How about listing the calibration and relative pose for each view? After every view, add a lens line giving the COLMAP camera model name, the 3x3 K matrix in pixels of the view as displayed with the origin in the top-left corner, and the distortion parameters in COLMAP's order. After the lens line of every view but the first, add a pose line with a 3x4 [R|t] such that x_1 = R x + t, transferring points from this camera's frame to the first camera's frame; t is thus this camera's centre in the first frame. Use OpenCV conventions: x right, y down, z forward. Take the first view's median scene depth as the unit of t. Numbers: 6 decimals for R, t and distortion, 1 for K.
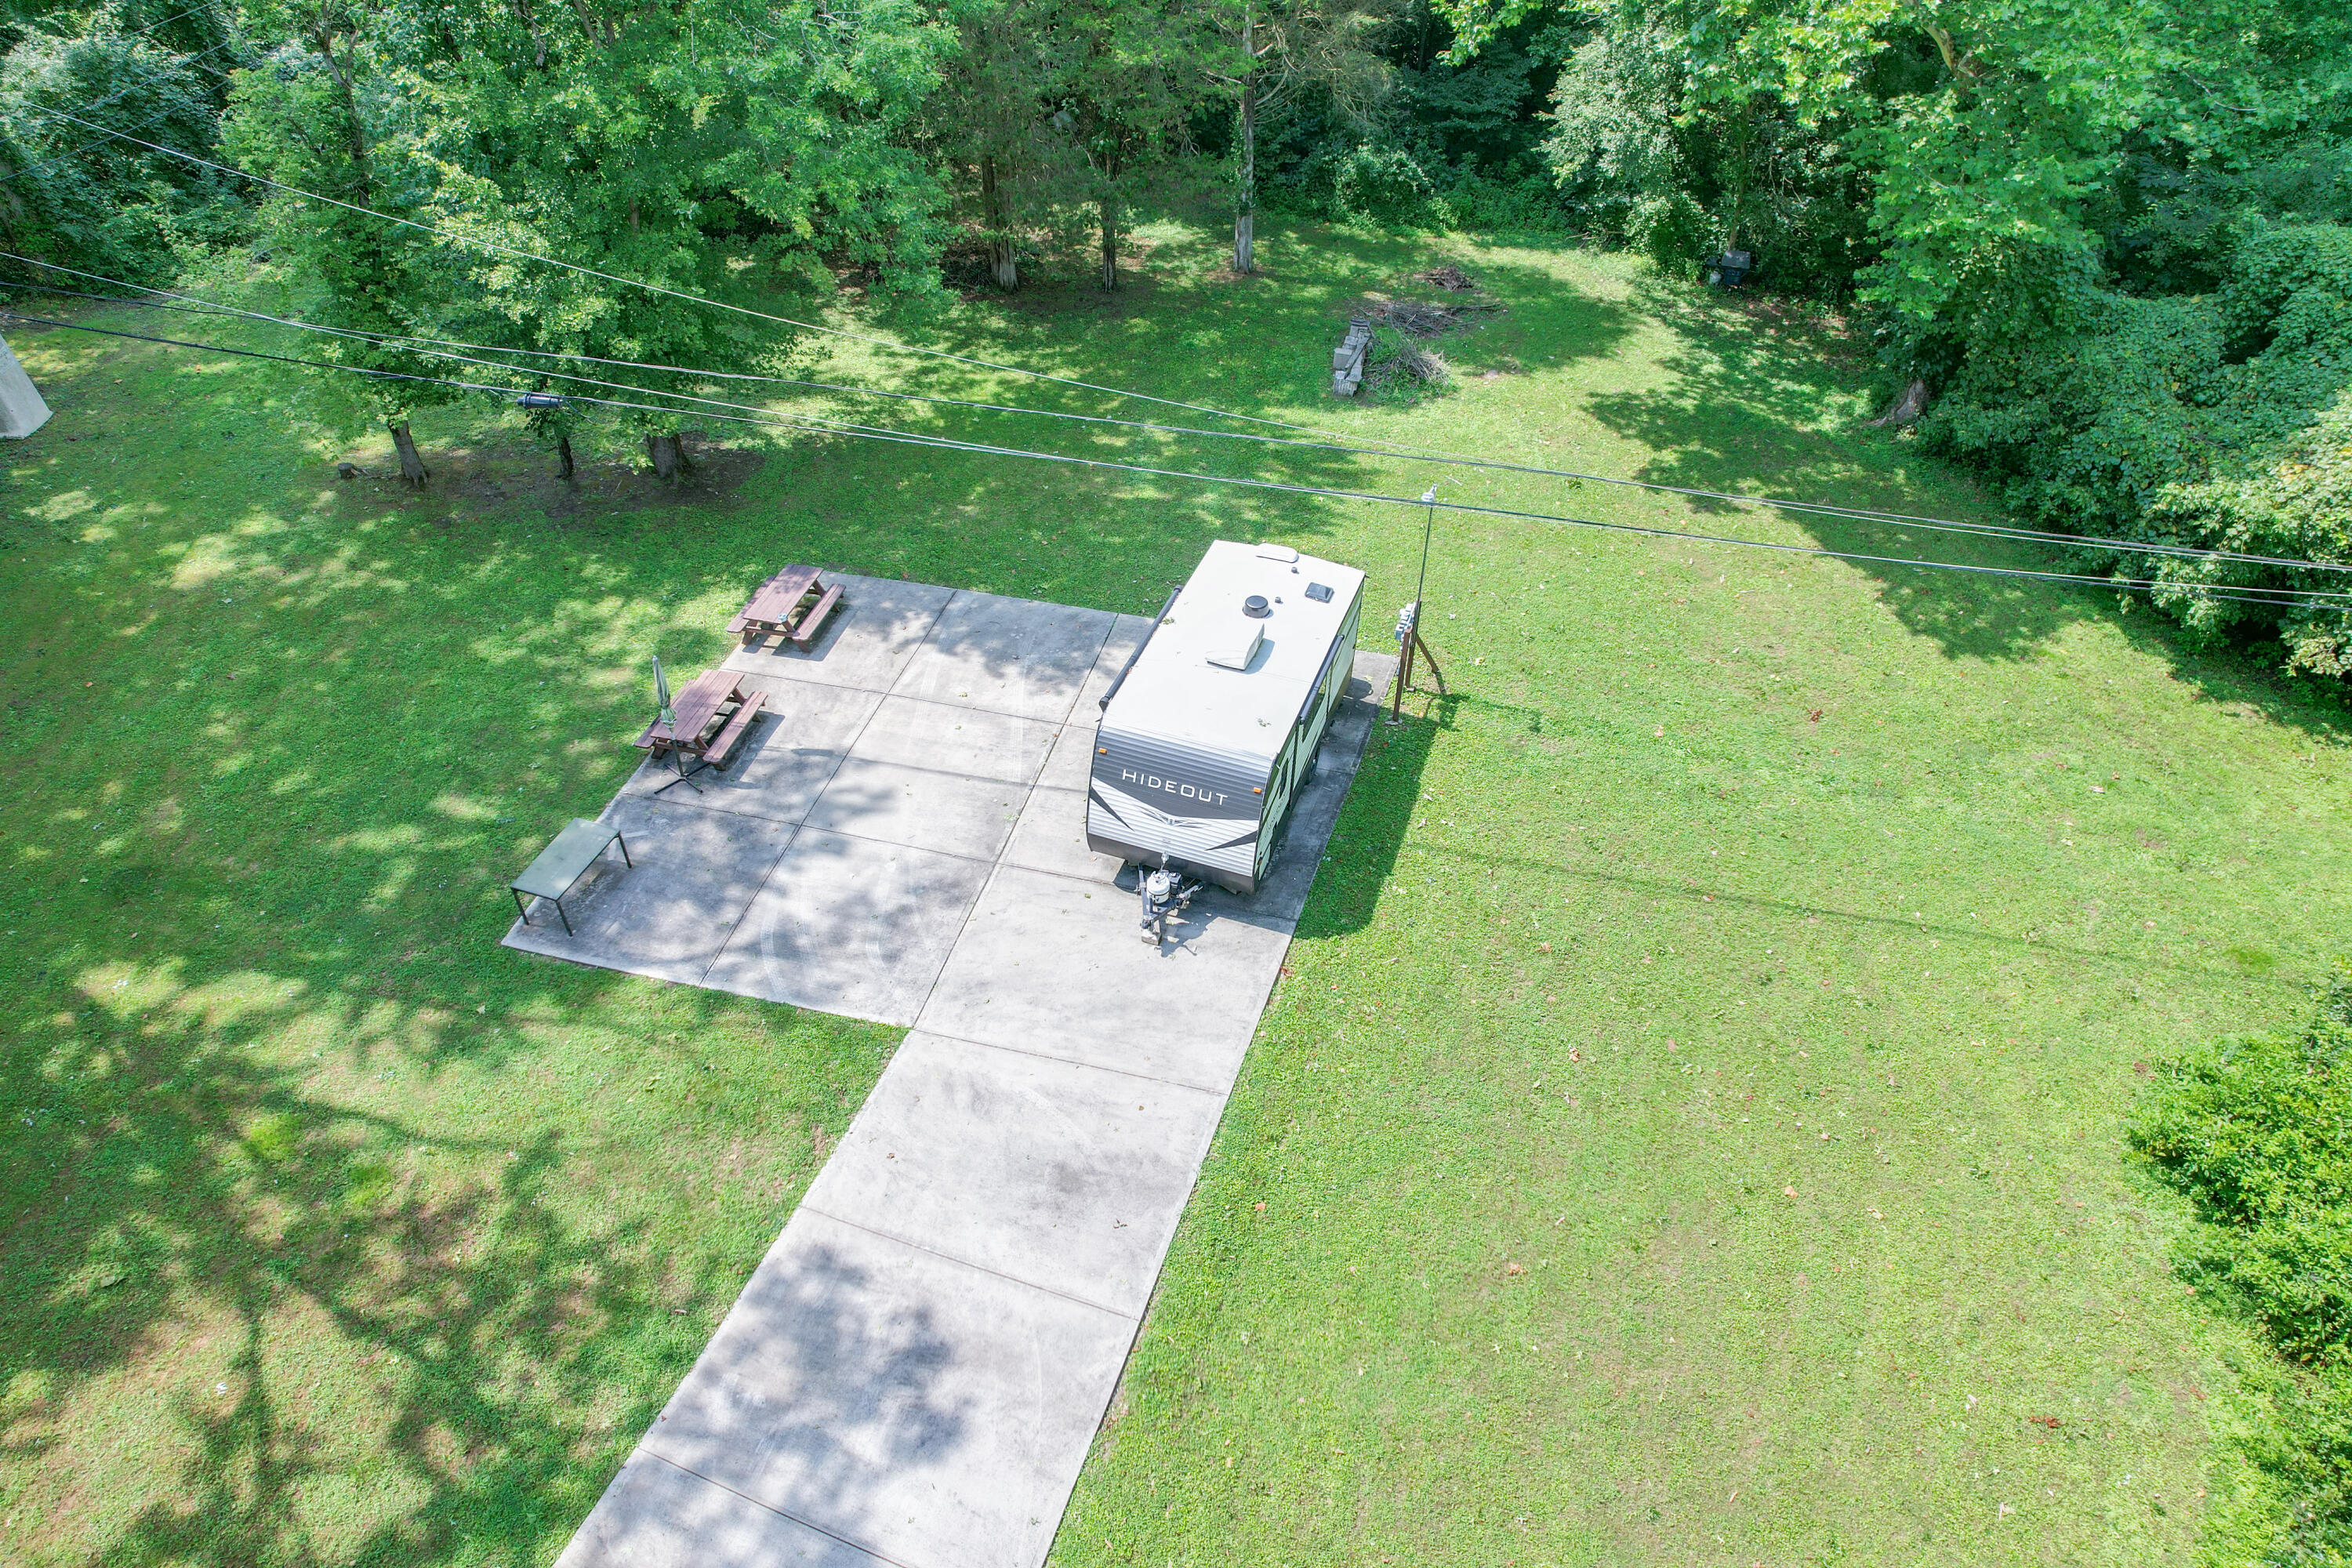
lens RADIAL K [[1517.0, 0, 1183.0], [0, 1517.0, 790.8], [0, 0, 1]] dist [-0.059097, 0.052072]
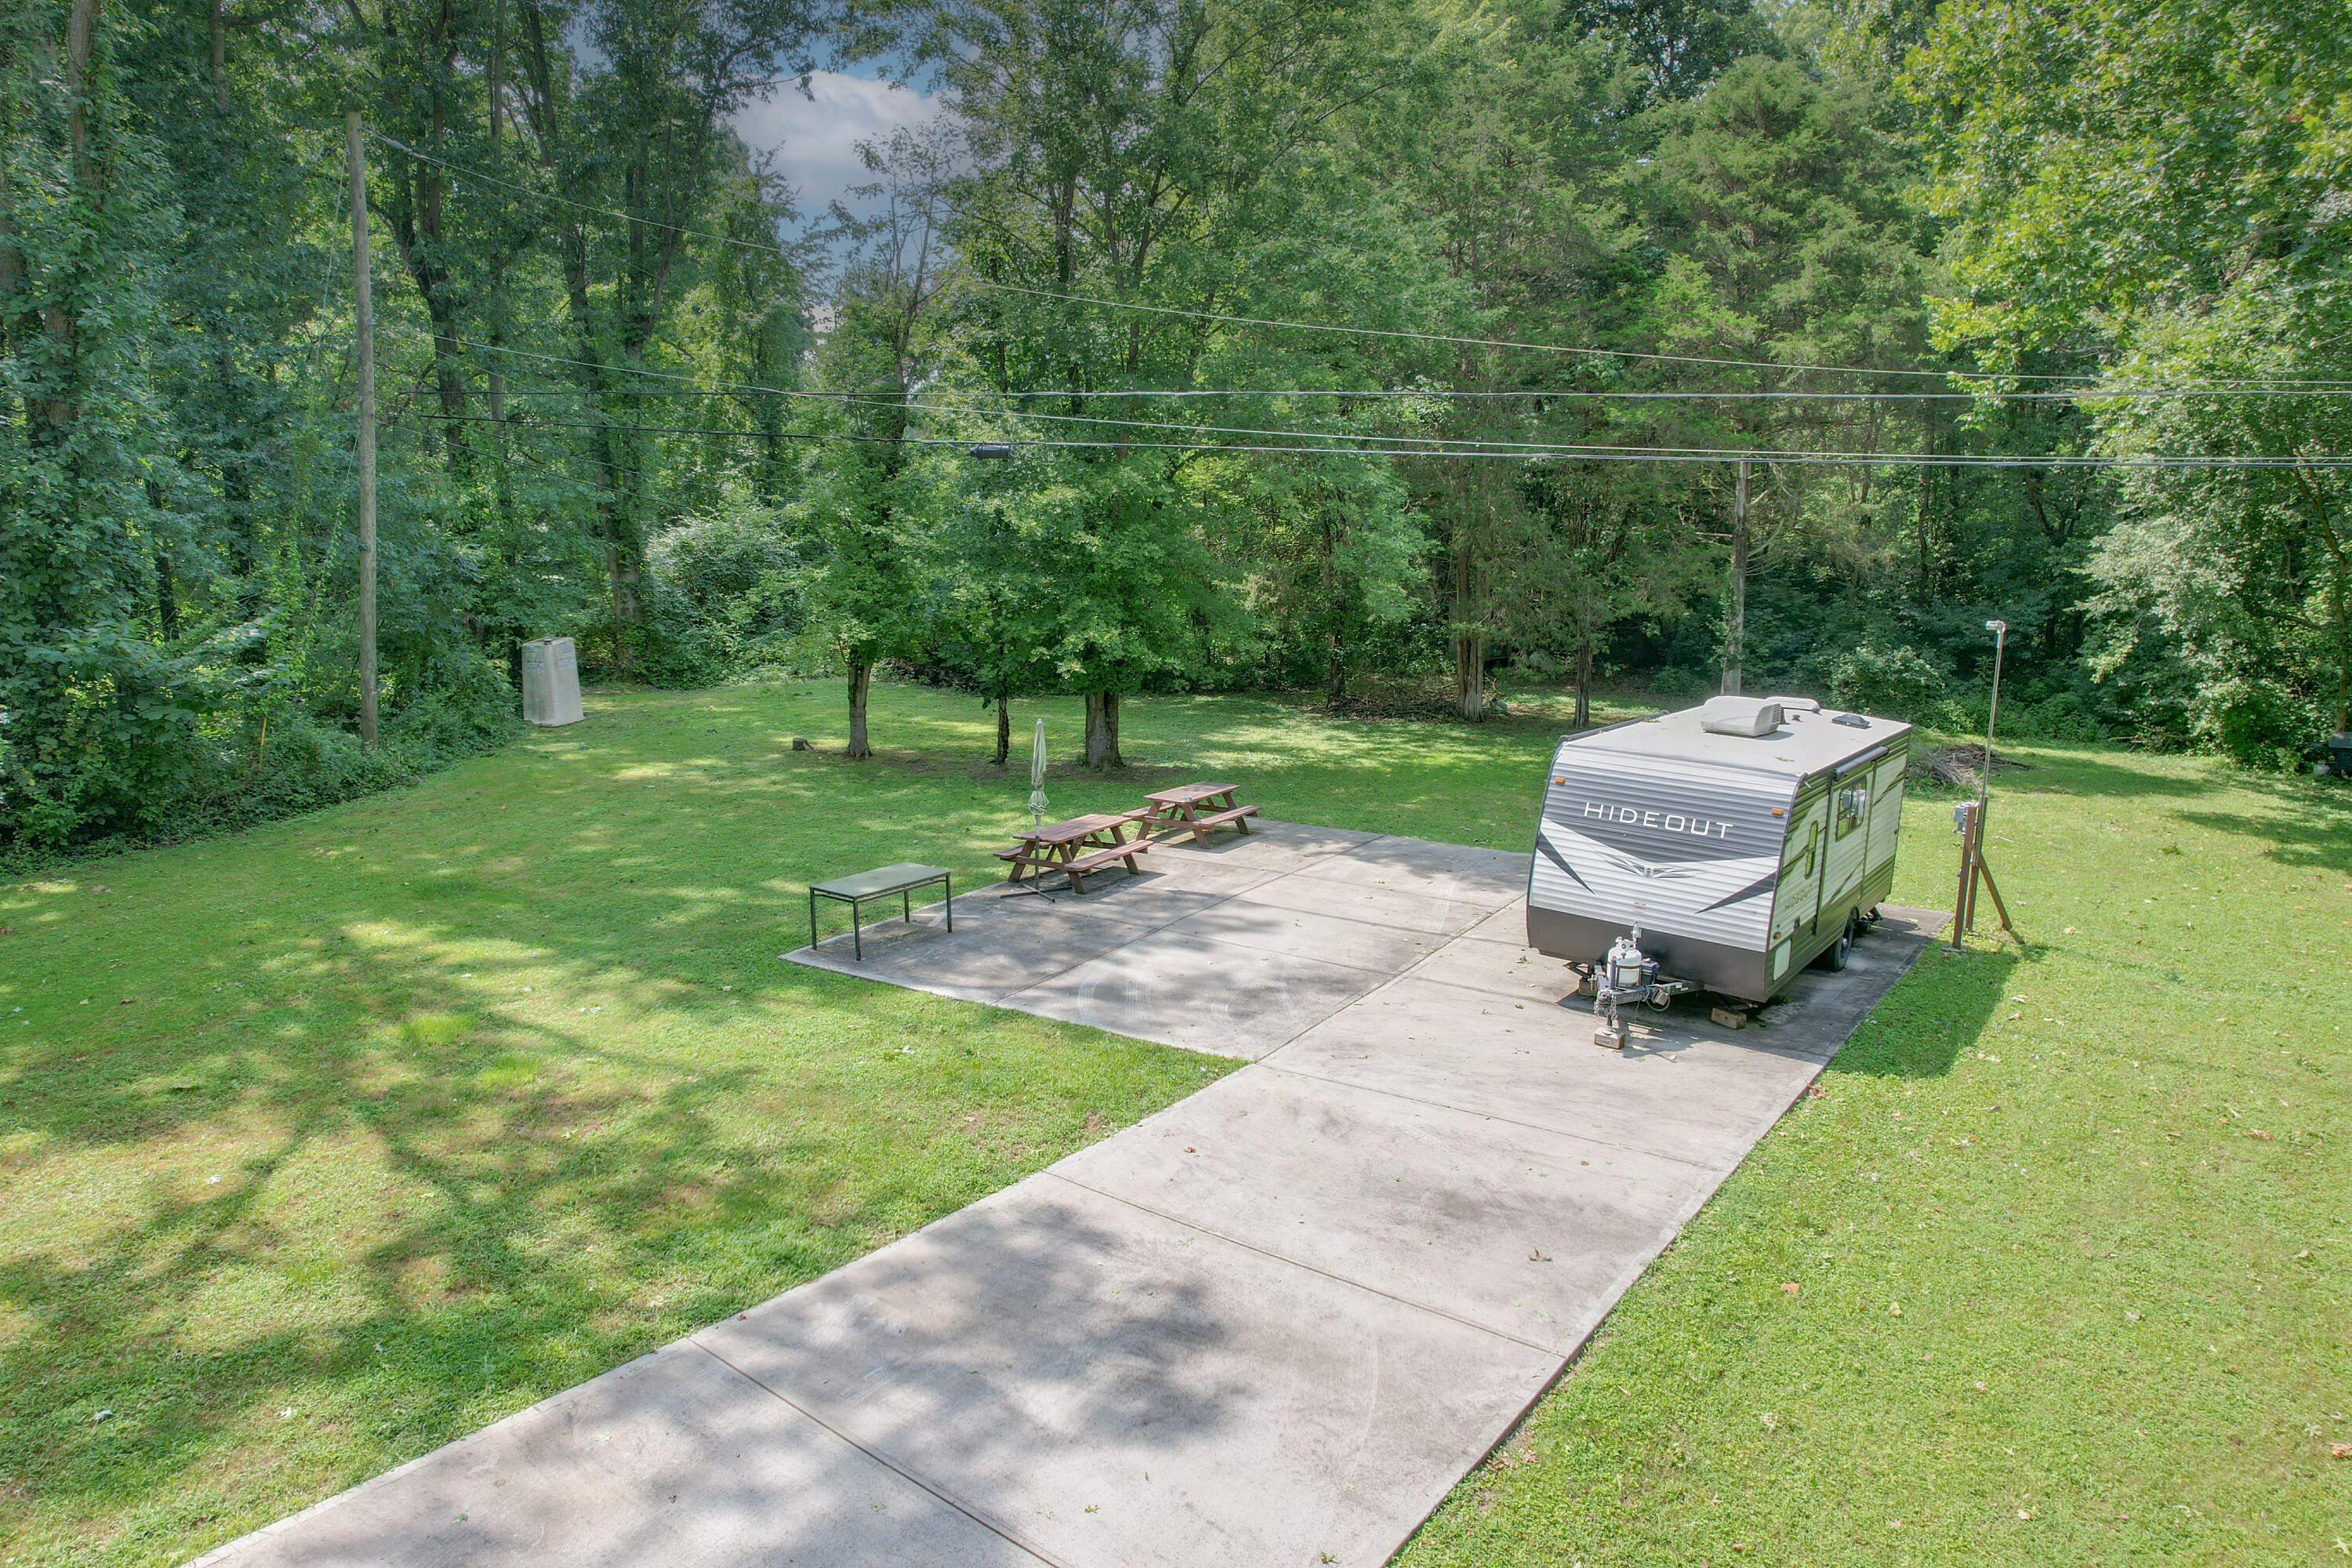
lens RADIAL K [[1517.0, 0, 1175.5], [0, 1517.0, 792.7], [0, 0, 1]] dist [-0.059097, 0.052072]
pose [[0.952834, 0.054349, -0.298585, -0.011101], [-0.199173, 0.854307, -0.480093, 0.422218], [0.228991, 0.516919, 0.824838, 0.369887]]
